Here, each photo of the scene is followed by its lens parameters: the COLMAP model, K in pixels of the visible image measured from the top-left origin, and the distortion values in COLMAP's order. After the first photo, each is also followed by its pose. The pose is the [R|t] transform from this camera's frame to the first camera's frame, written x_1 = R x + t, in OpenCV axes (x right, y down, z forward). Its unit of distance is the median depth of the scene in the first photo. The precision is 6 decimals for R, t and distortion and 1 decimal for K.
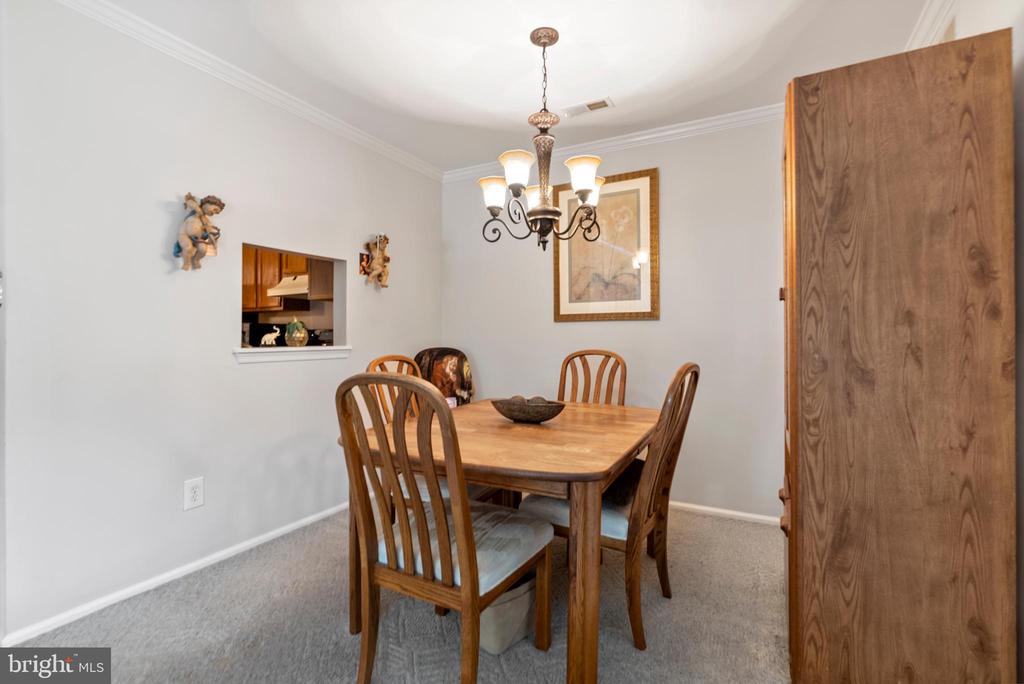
lens RADIAL K [[468.9, 0, 515.2], [0, 468.9, 338.2], [0, 0, 1]] dist [-0.008262, 0.002882]
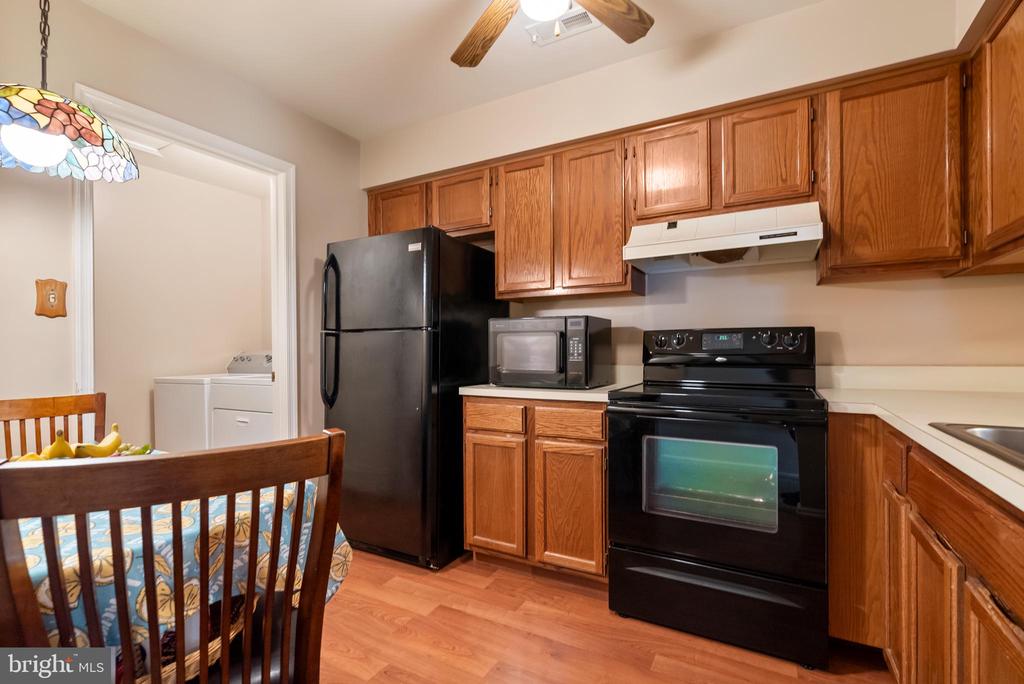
lens RADIAL K [[468.9, 0, 513.8], [0, 468.9, 349.7], [0, 0, 1]] dist [-0.008262, 0.002882]
pose [[0.999955, -0.002274, -0.009256, -2.139619], [0.002245, 0.999992, -0.003215, 0.016750], [0.009263, 0.003194, 0.999952, 1.701201]]
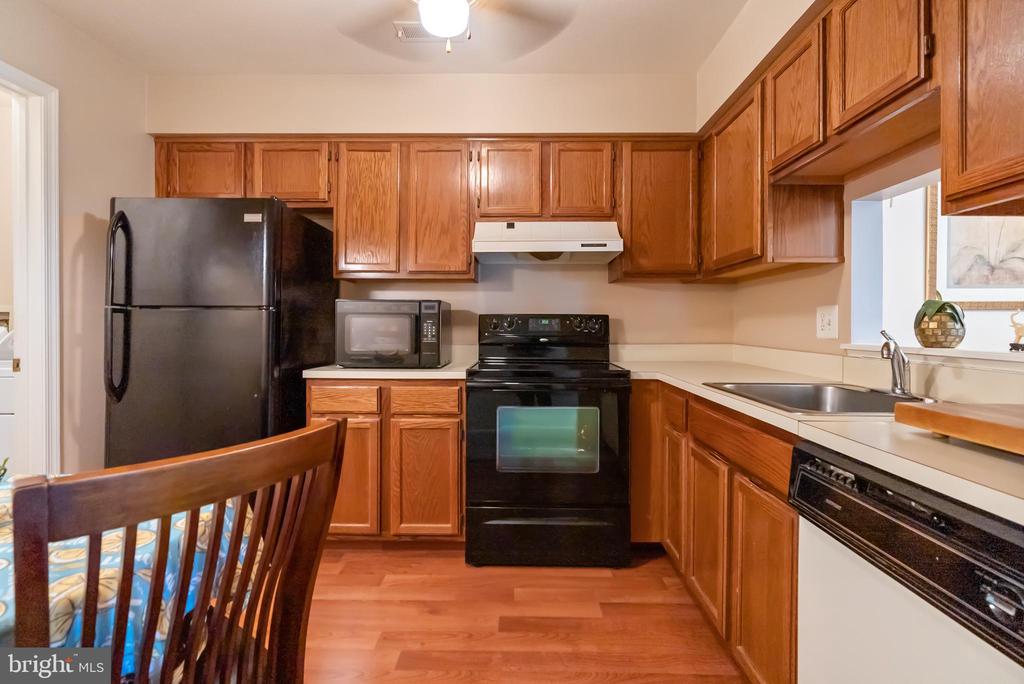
lens RADIAL K [[468.9, 0, 519.8], [0, 468.9, 326.5], [0, 0, 1]] dist [-0.008262, 0.002882]
pose [[0.887697, 0.005815, 0.460392, -2.453129], [-0.004888, 0.999983, -0.003204, -0.003539], [-0.460402, 0.000594, 0.887710, 1.620379]]
